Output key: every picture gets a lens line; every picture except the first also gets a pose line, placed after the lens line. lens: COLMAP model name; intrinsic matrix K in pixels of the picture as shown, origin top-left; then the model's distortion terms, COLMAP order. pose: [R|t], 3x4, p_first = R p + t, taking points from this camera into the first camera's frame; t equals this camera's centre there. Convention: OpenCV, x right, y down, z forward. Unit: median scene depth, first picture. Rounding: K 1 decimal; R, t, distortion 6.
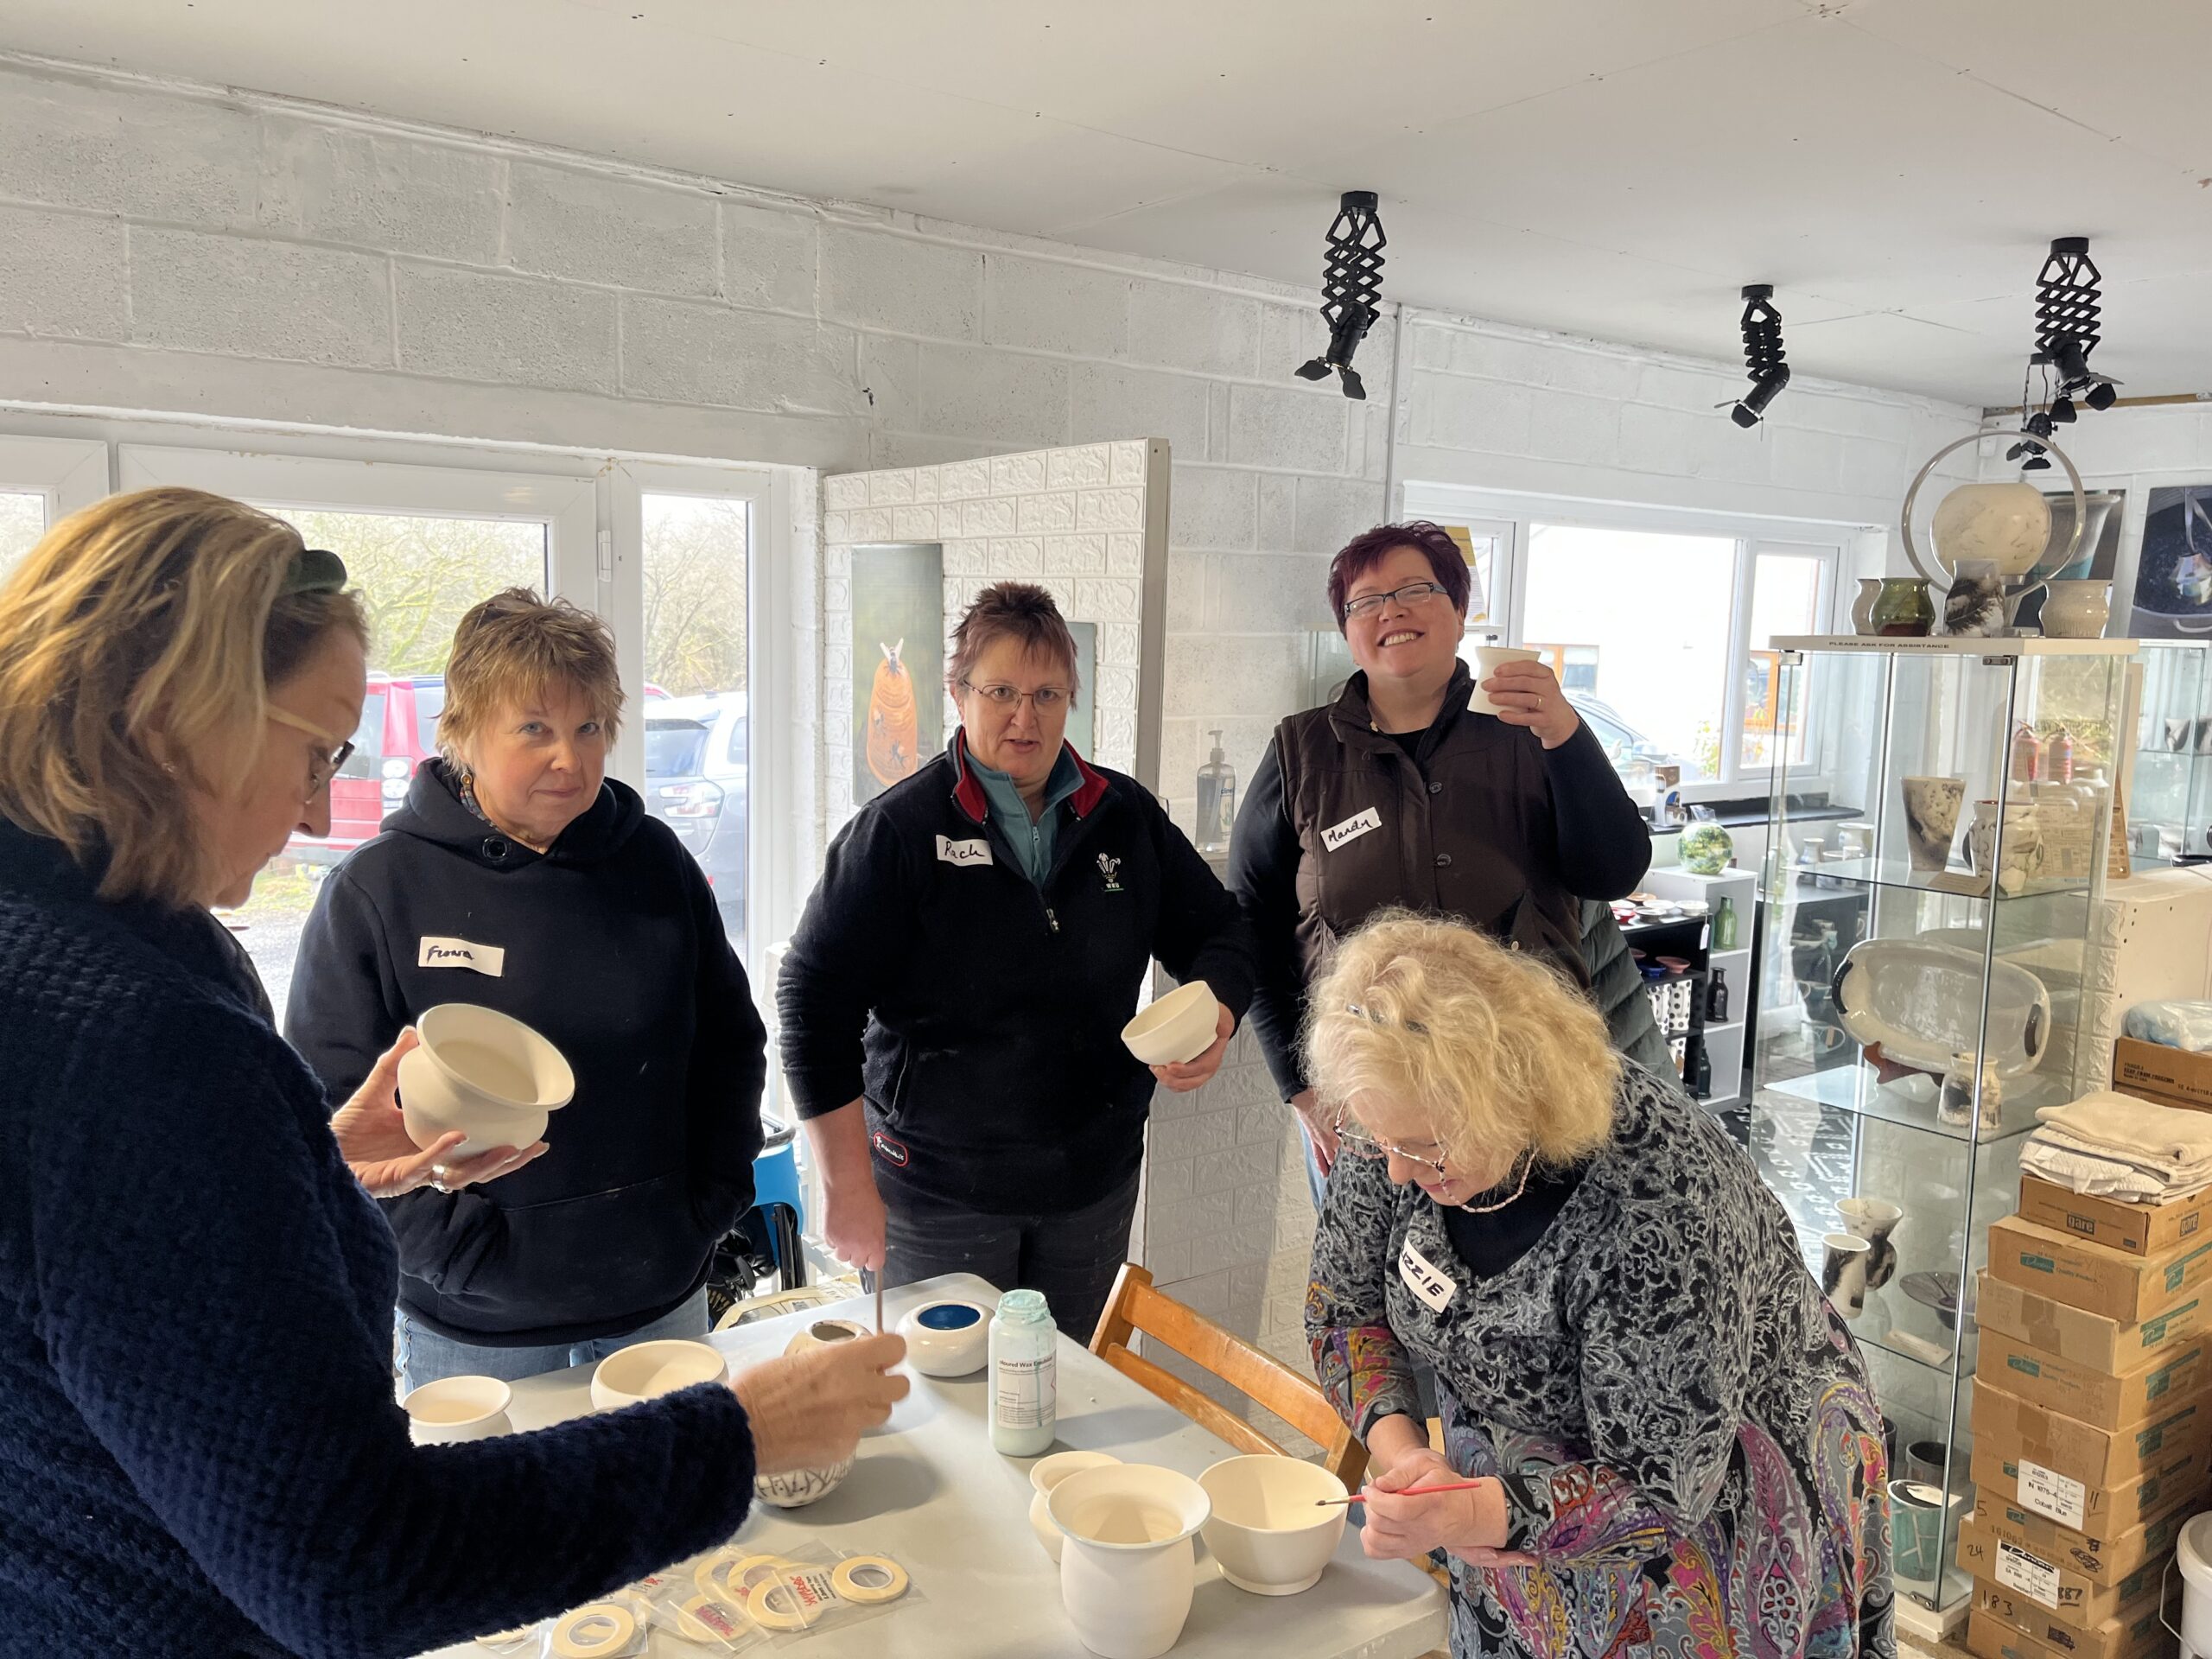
lens RADIAL K [[1670.8, 0, 1123.8], [0, 1670.8, 829.5], [0, 0, 1]] dist [0.066619, -0.089016]
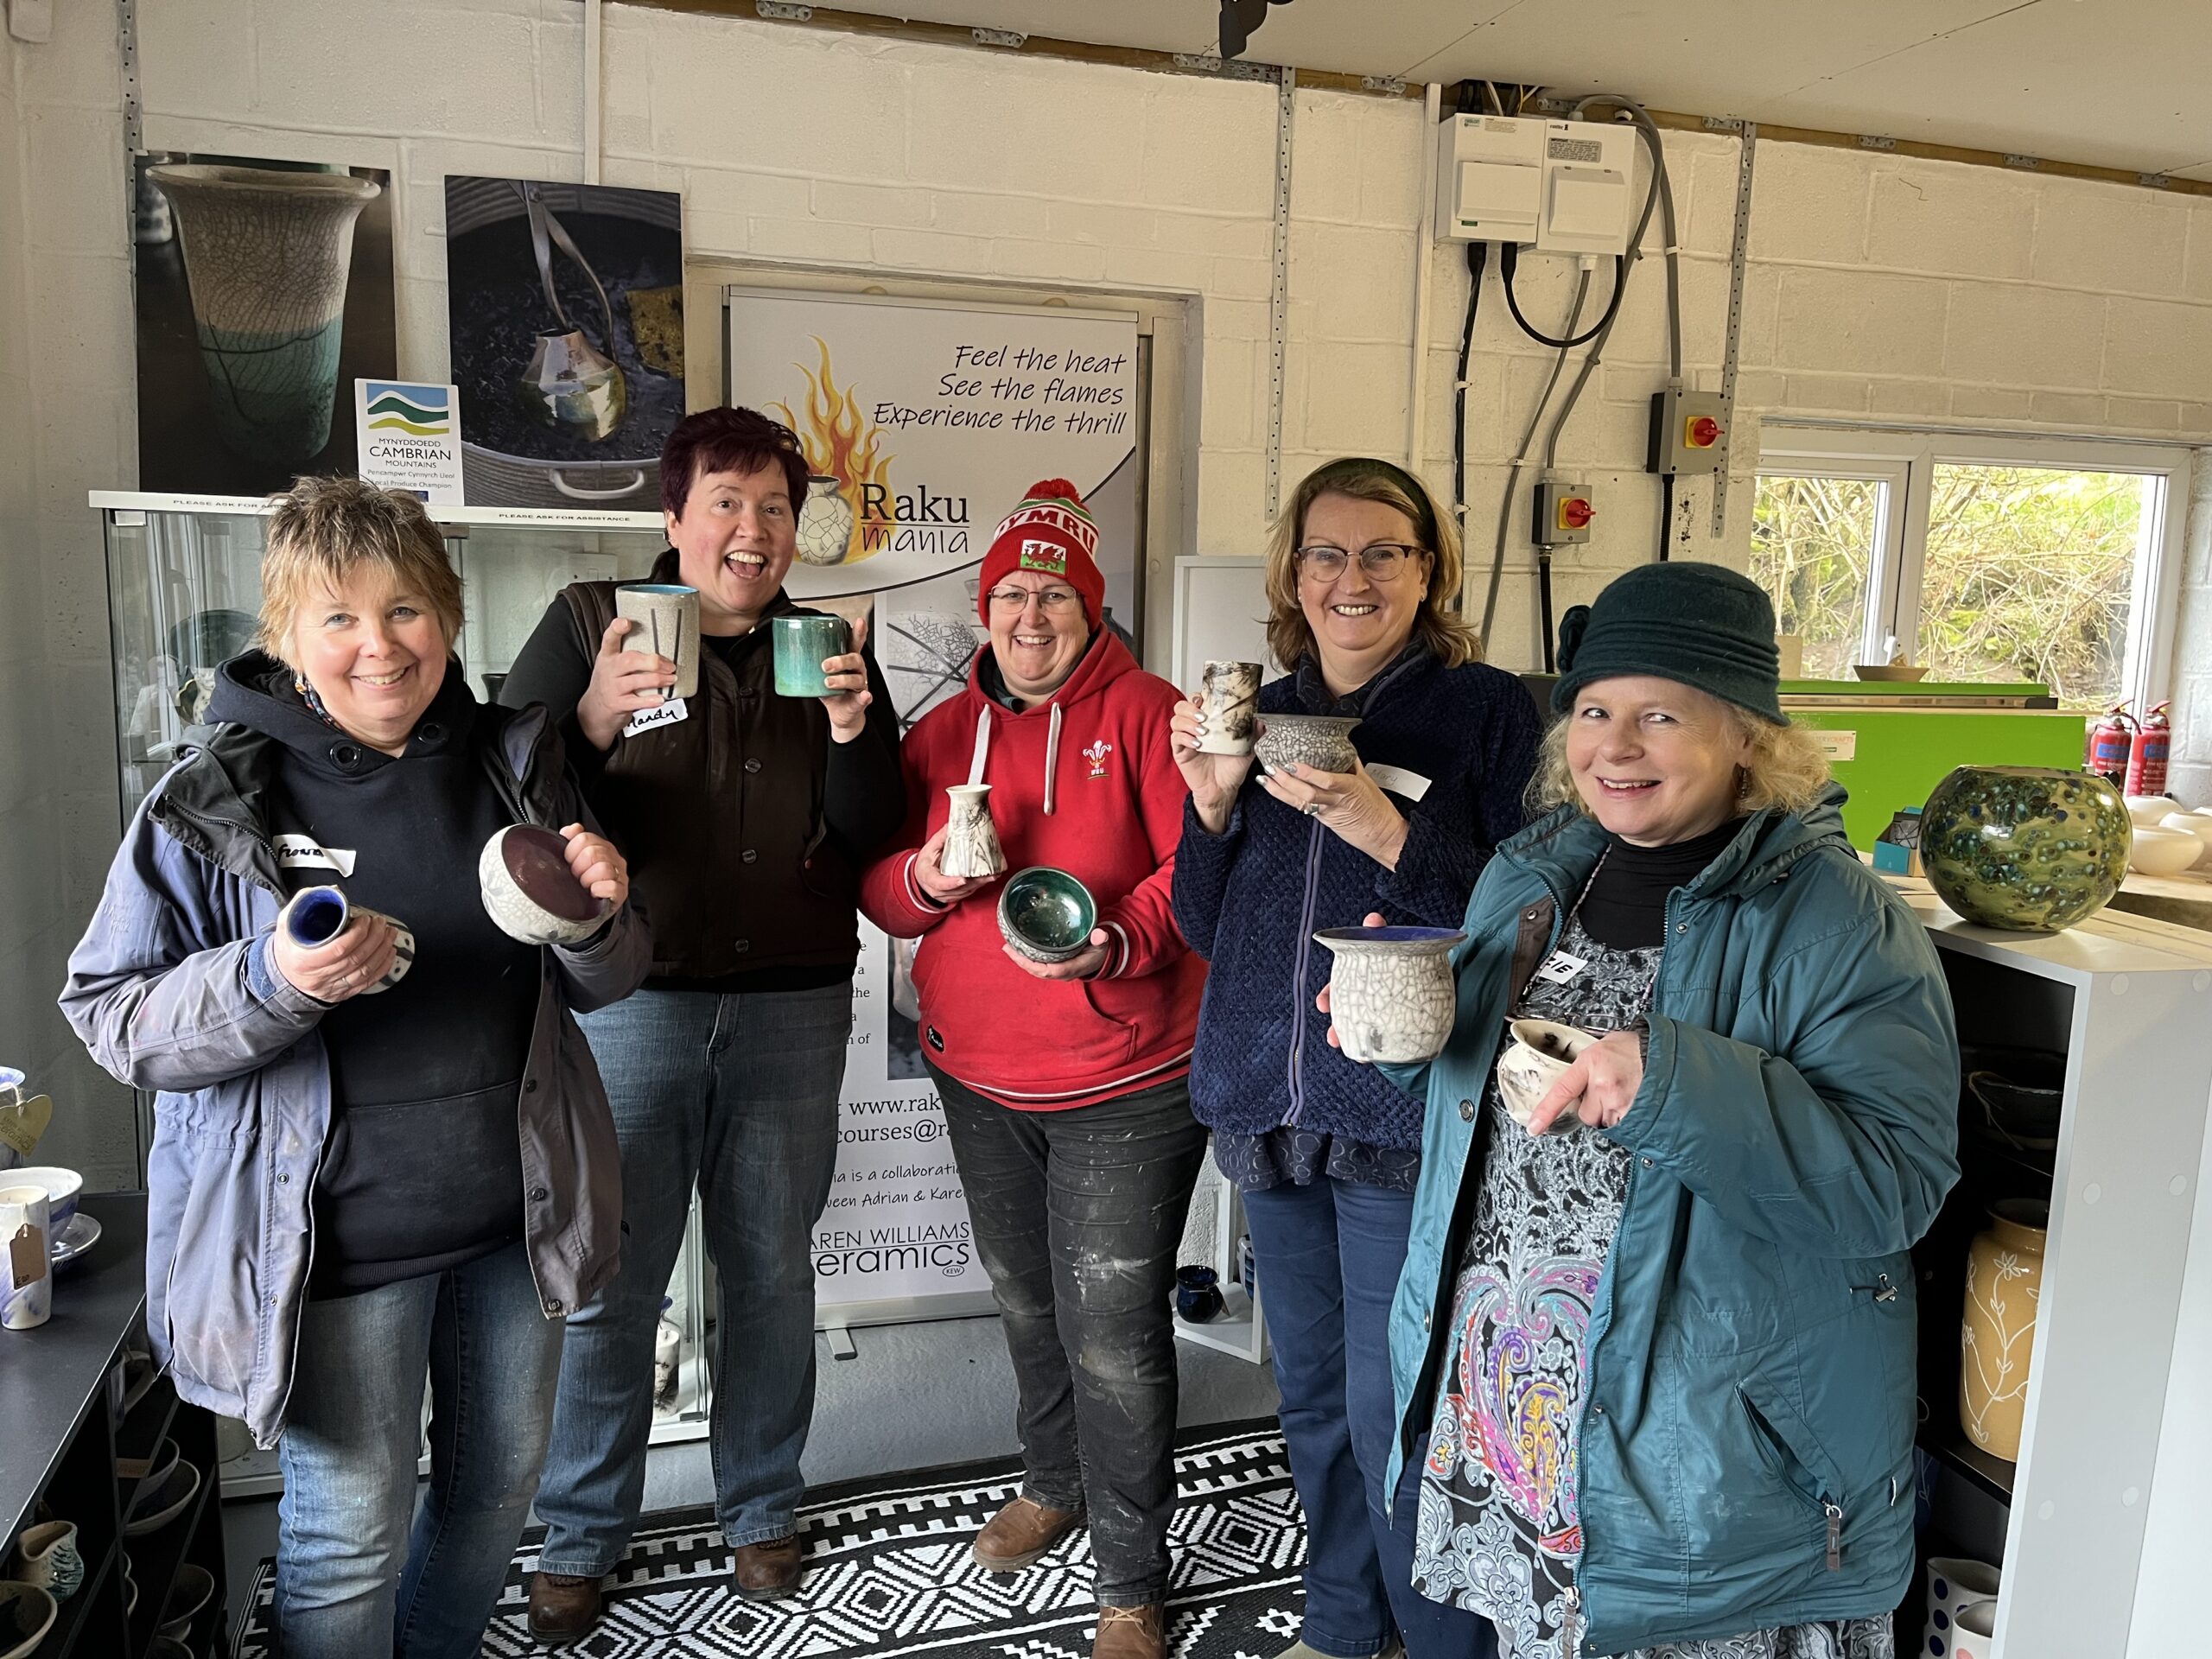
lens RADIAL K [[1670.8, 0, 1125.5], [0, 1670.8, 818.5], [0, 0, 1]] dist [0.066619, -0.089016]
pose [[0.302813, -0.165103, 0.938640, 0.211043], [0.108234, 0.984466, 0.138246, -0.075857], [-0.946884, 0.059730, 0.315979, 0.703446]]
